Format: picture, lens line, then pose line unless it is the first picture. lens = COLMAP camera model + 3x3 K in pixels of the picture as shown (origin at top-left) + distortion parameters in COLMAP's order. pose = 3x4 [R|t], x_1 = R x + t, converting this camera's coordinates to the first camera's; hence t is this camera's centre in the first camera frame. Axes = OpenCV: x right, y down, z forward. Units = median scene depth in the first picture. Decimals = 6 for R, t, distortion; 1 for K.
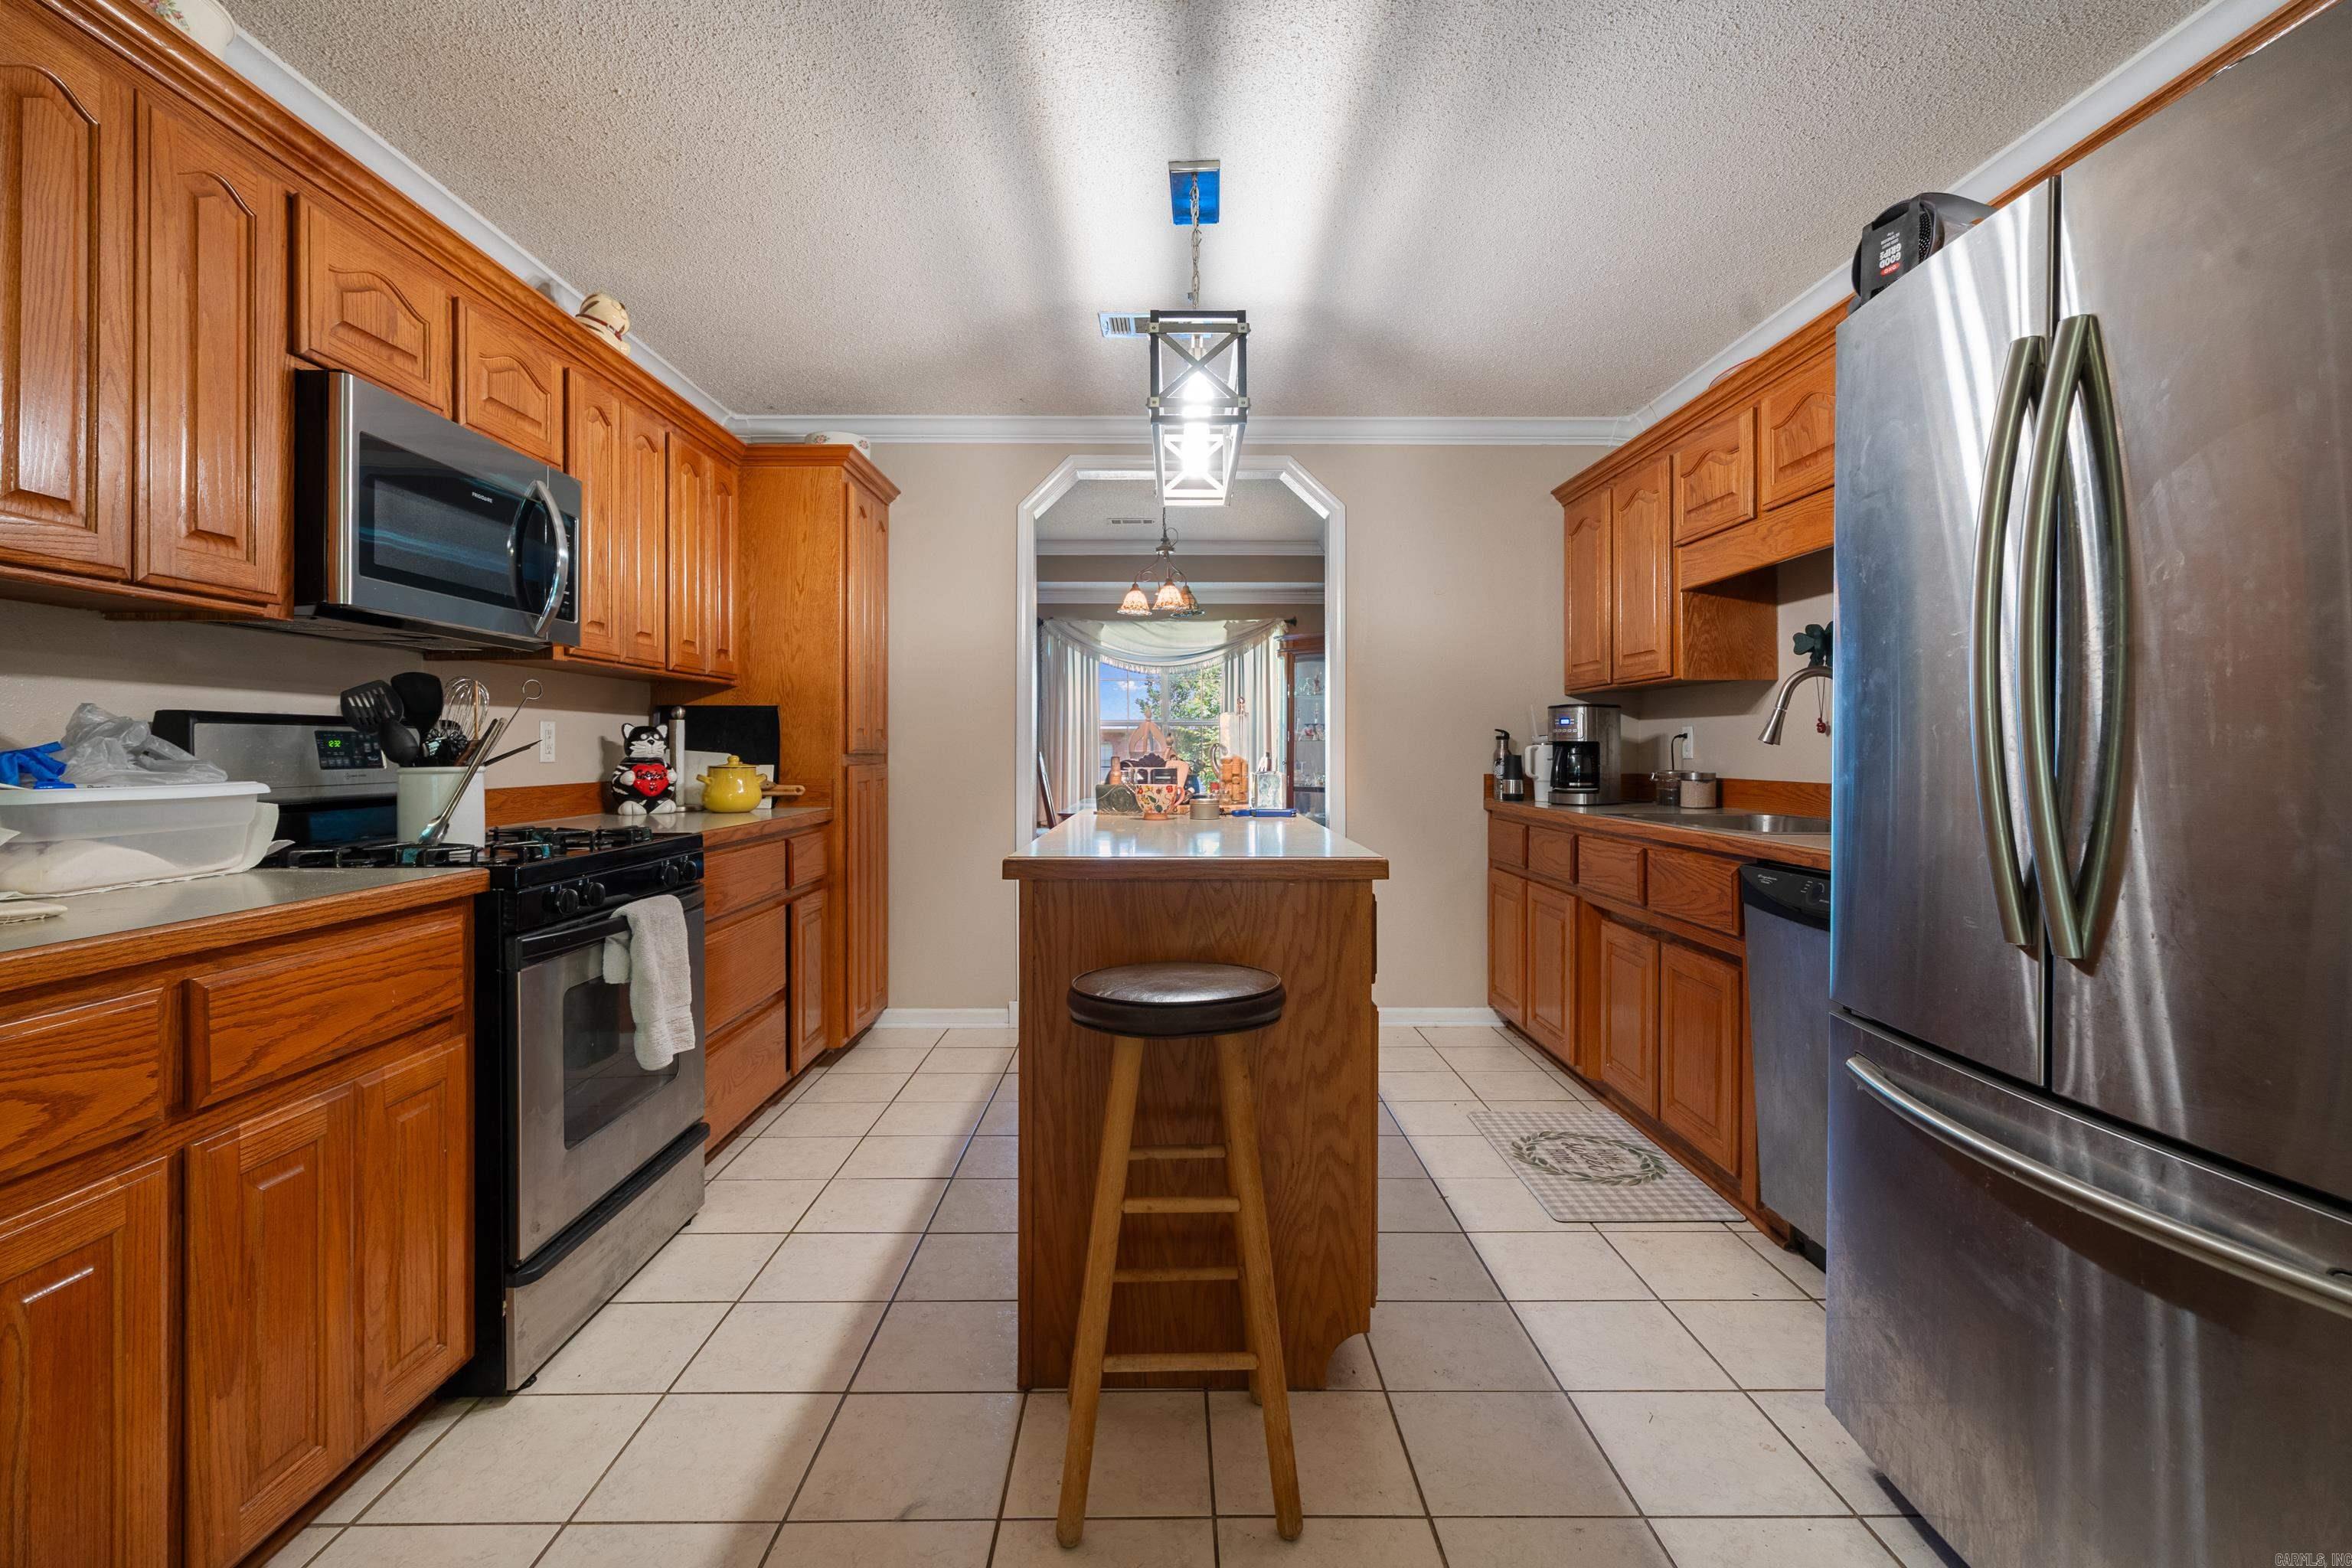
lens RADIAL K [[1075.6, 0, 1169.1], [0, 1075.6, 743.3], [0, 0, 1]] dist [-0.011614, 0.002140]
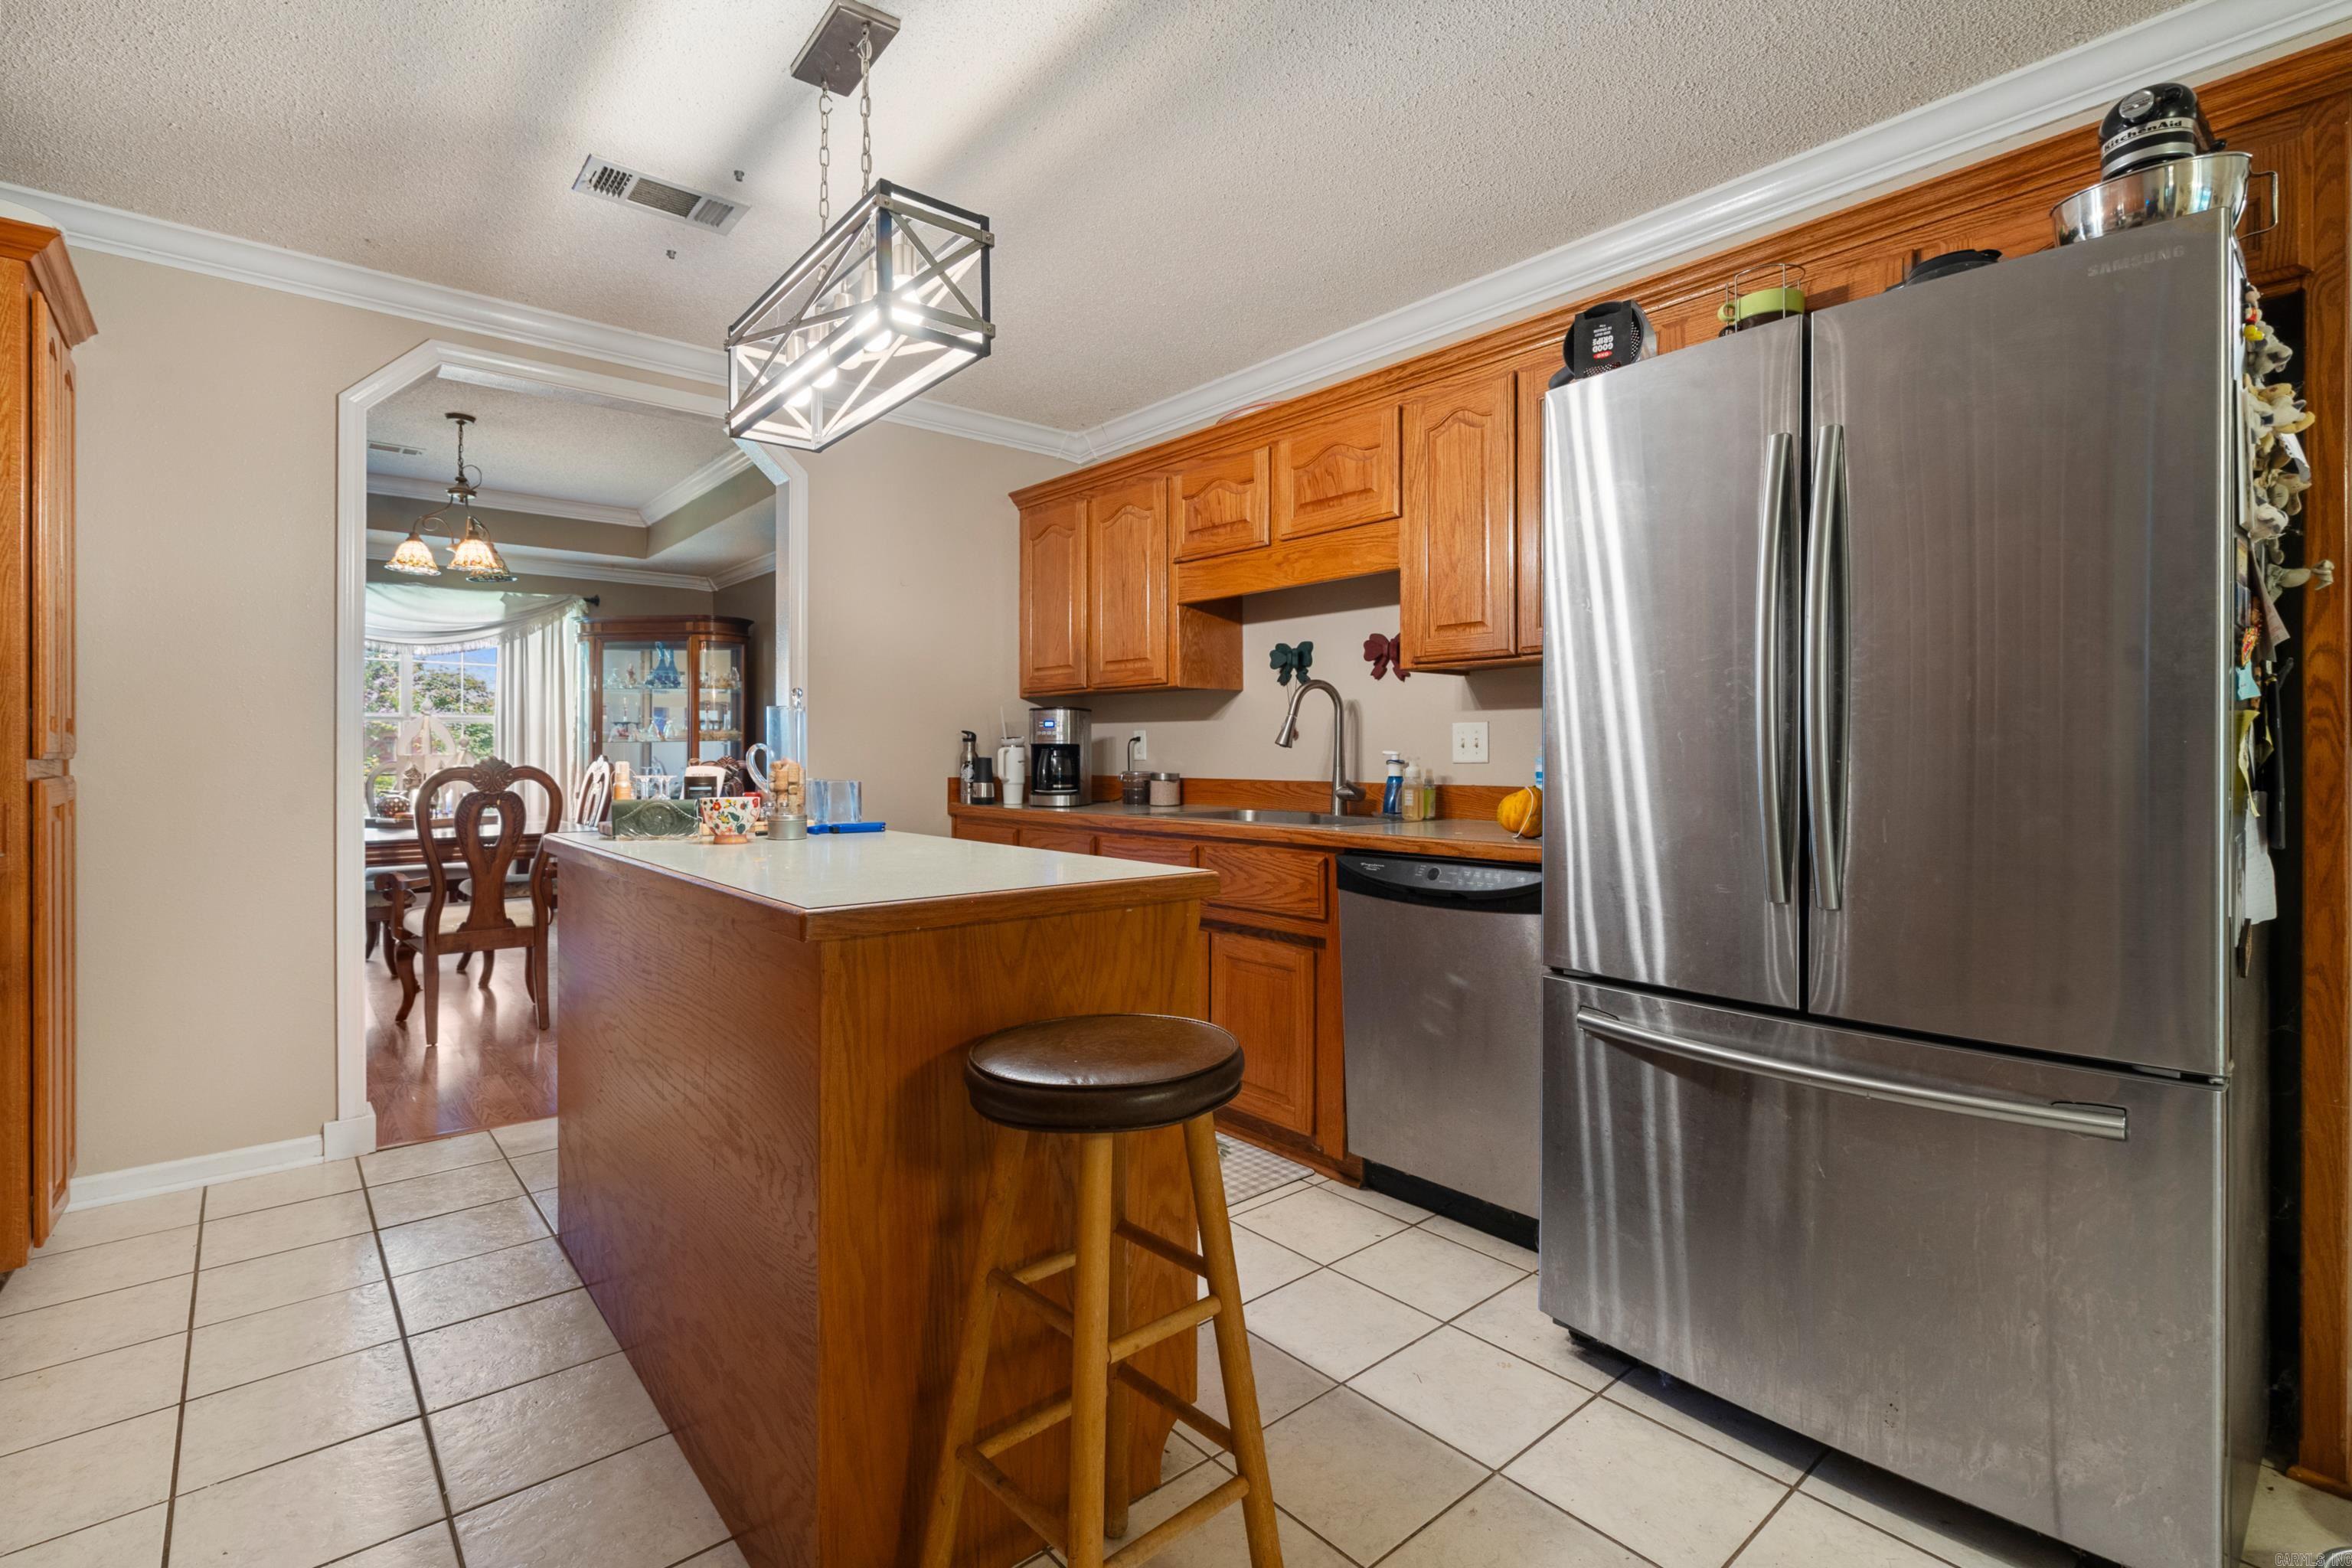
lens RADIAL K [[1075.6, 0, 1173.5], [0, 1075.6, 748.1], [0, 0, 1]] dist [-0.011614, 0.002140]
pose [[0.764178, 0.001815, 0.645002, -0.234976], [-0.002957, 0.999995, 0.000689, 0.001412], [-0.644998, -0.002433, 0.764180, 0.188183]]
